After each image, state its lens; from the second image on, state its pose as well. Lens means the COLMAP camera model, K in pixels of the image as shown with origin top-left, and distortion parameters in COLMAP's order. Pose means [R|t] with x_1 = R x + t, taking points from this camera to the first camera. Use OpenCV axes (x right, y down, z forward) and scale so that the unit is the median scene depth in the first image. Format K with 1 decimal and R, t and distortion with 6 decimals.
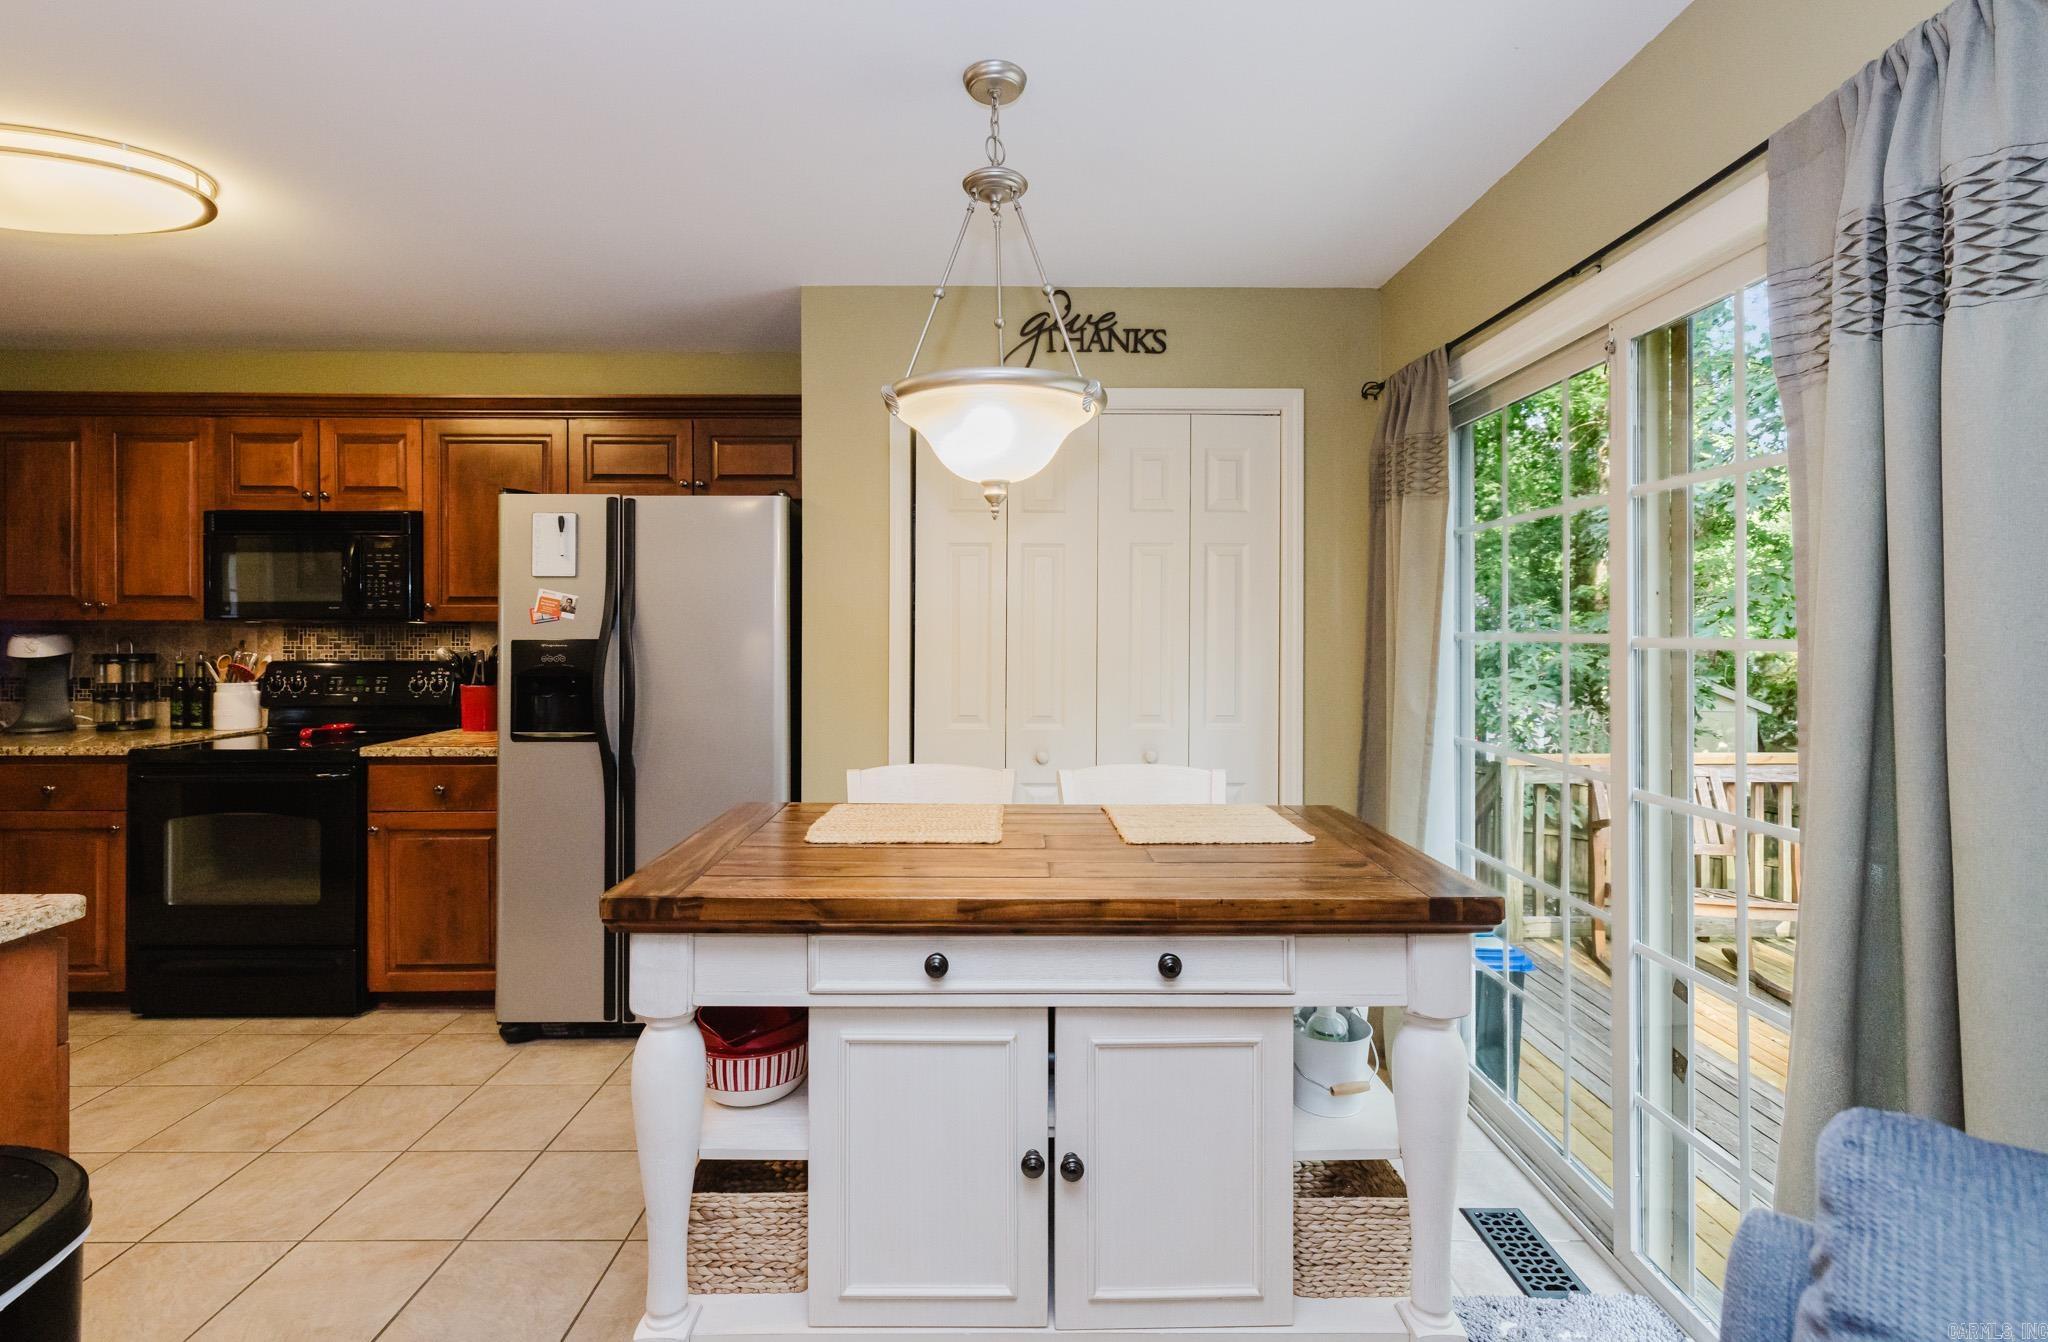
lens RADIAL K [[910.5, 0, 990.8], [0, 910.5, 629.4], [0, 0, 1]] dist [0.001128, 0.000311]
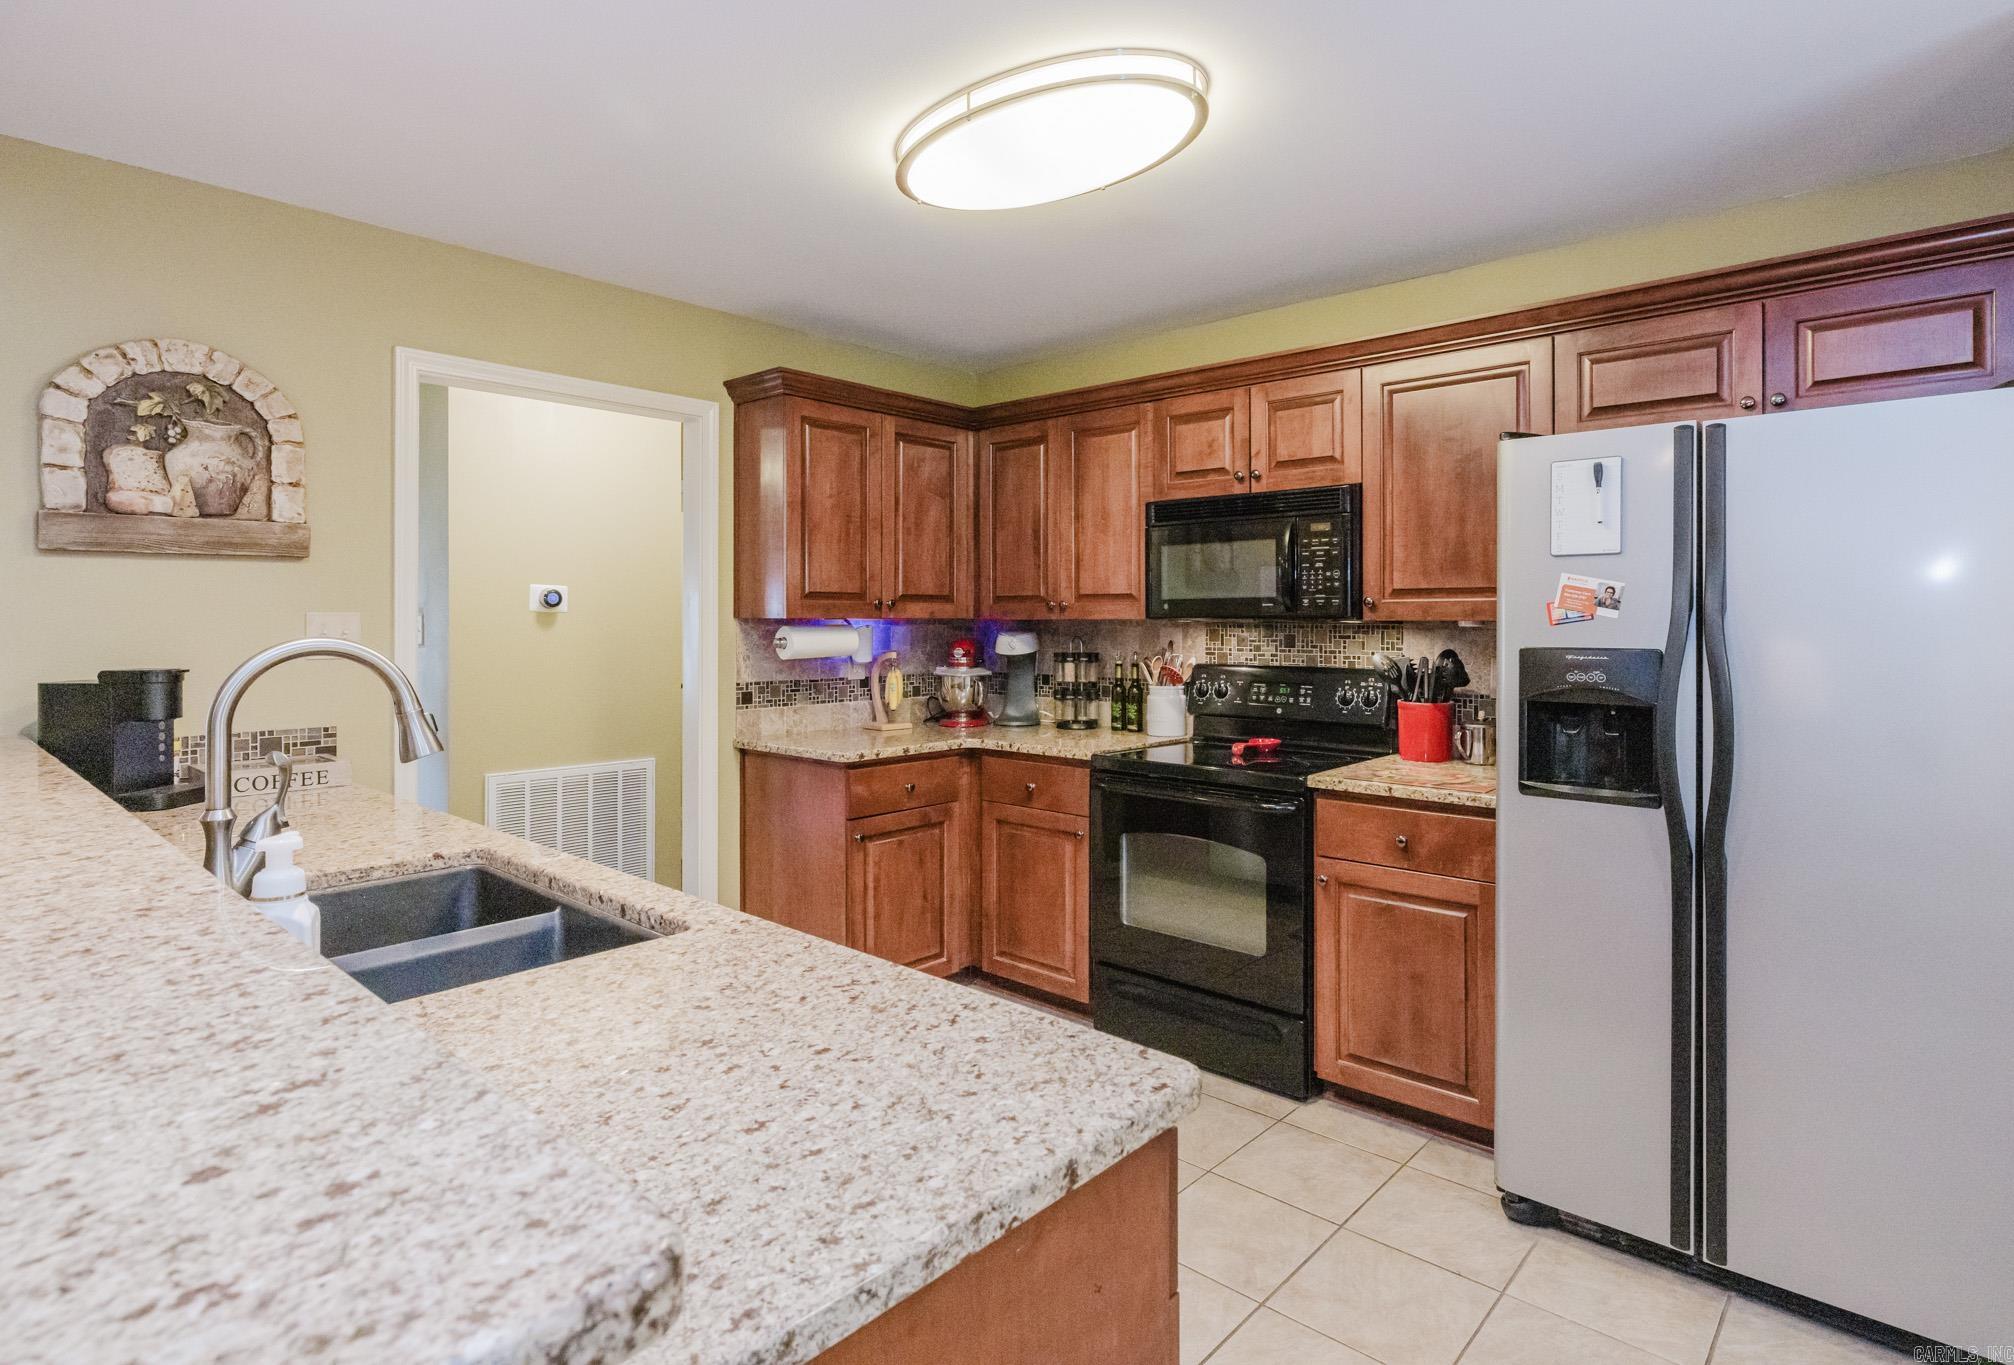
lens RADIAL K [[1014.7, 0, 1078.6], [0, 1014.7, 631.2], [0, 0, 1]] dist [-0.006597, -0.000572]
pose [[0.759878, 0.005655, -0.650041, -0.234238], [0.000170, 0.999960, 0.008898, -0.007239], [0.650065, -0.006871, 0.759847, 0.160716]]
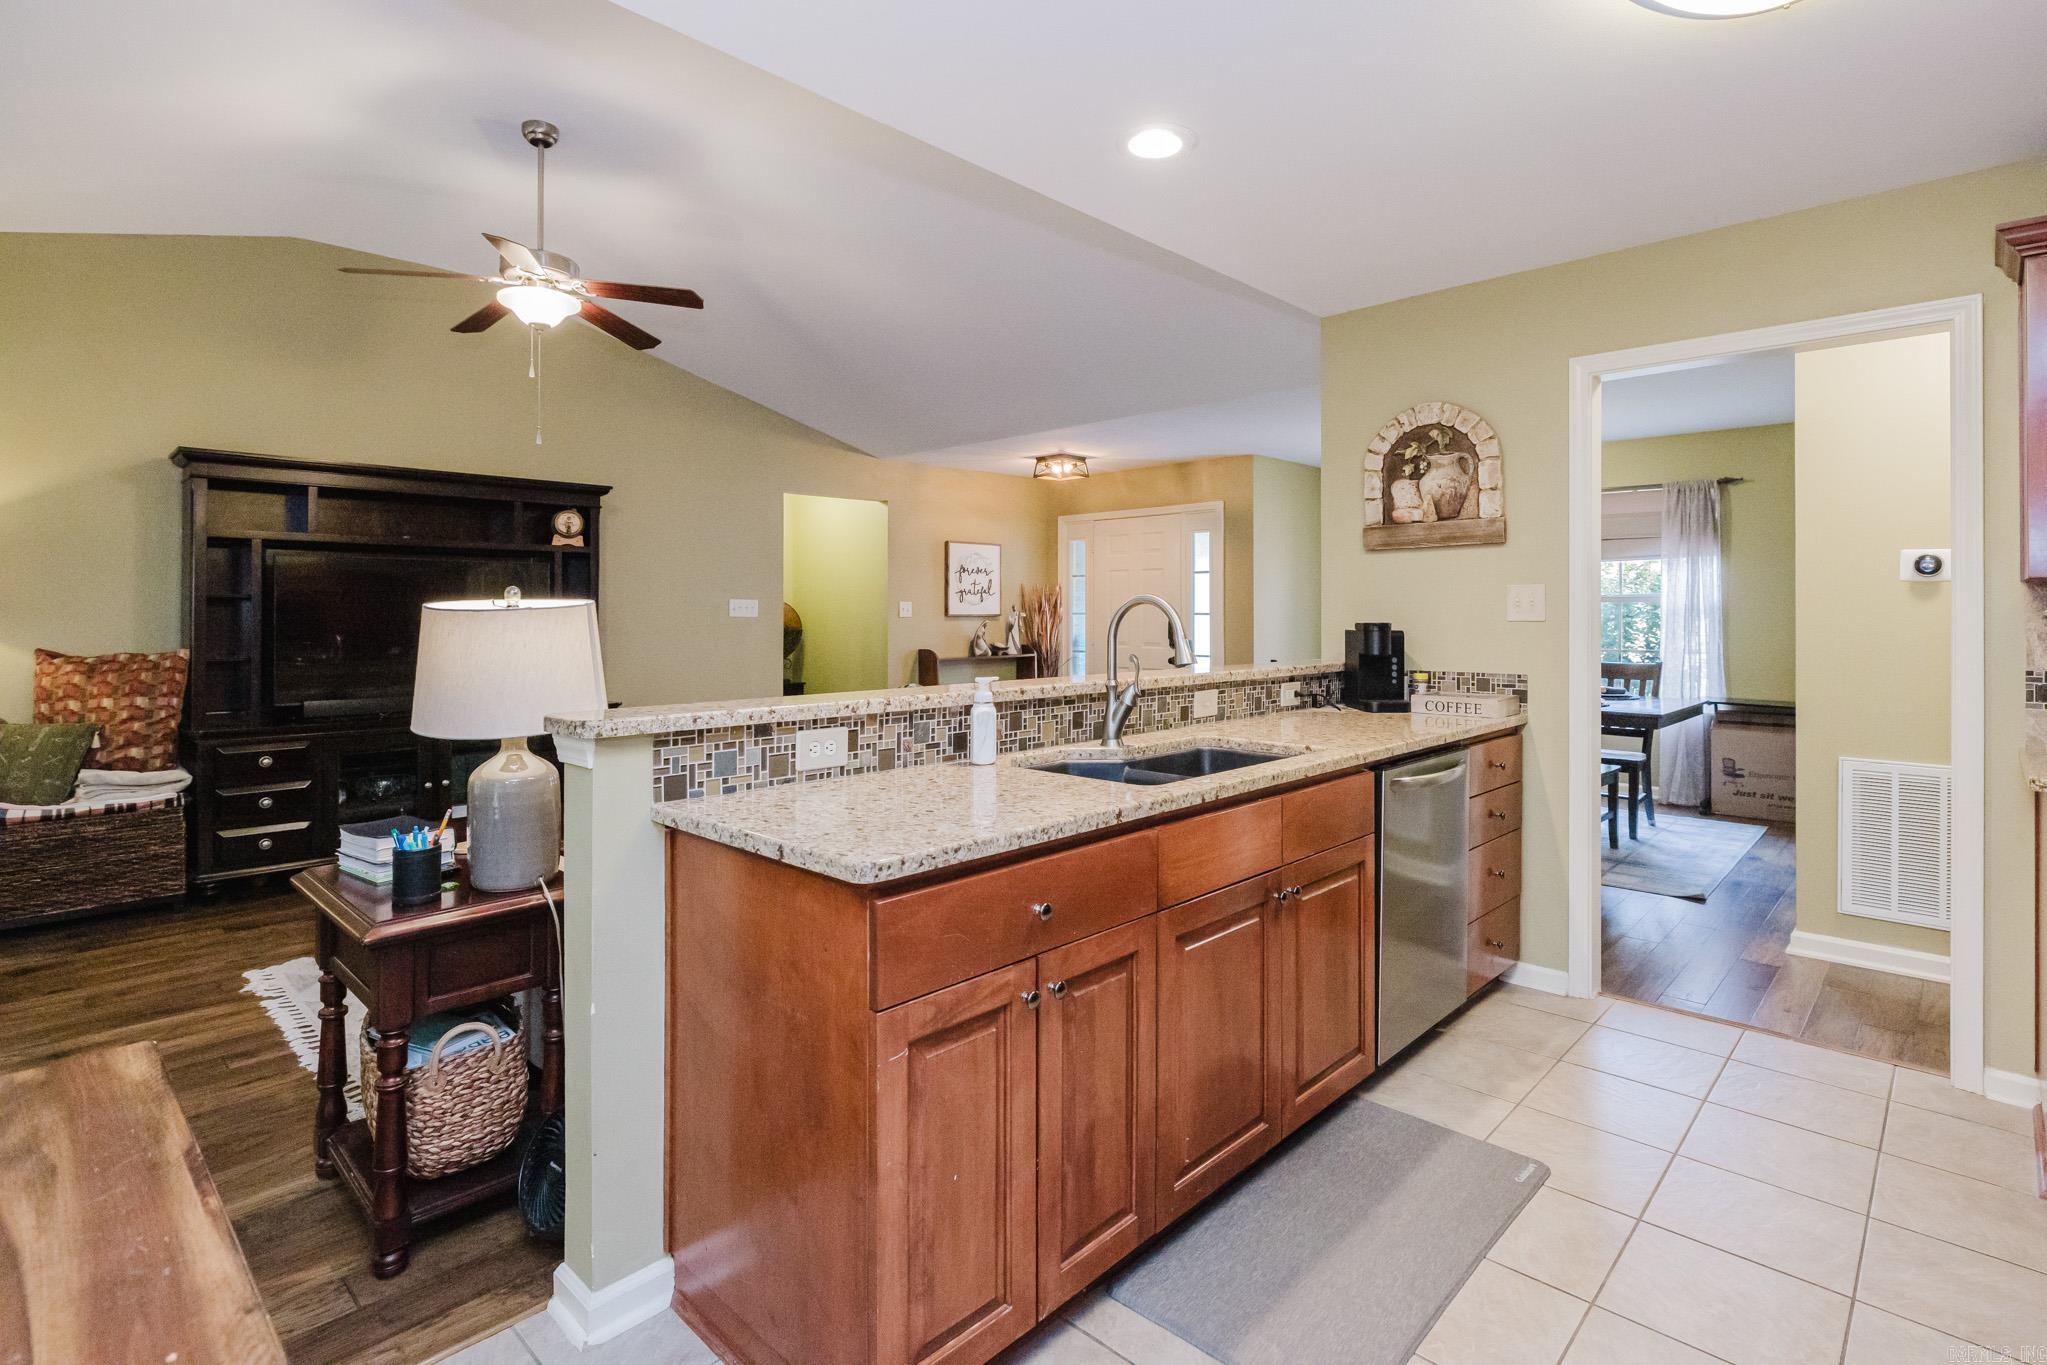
lens RADIAL K [[1000.1, 0, 1042.6], [0, 1000.1, 610.2], [0, 0, 1]] dist [0.002033, -0.000396]
pose [[-0.682366, -0.000354, -0.731010, -0.139344], [0.000950, 0.999999, -0.001371, 0.011705], [0.731010, -0.001630, -0.682365, 0.722092]]
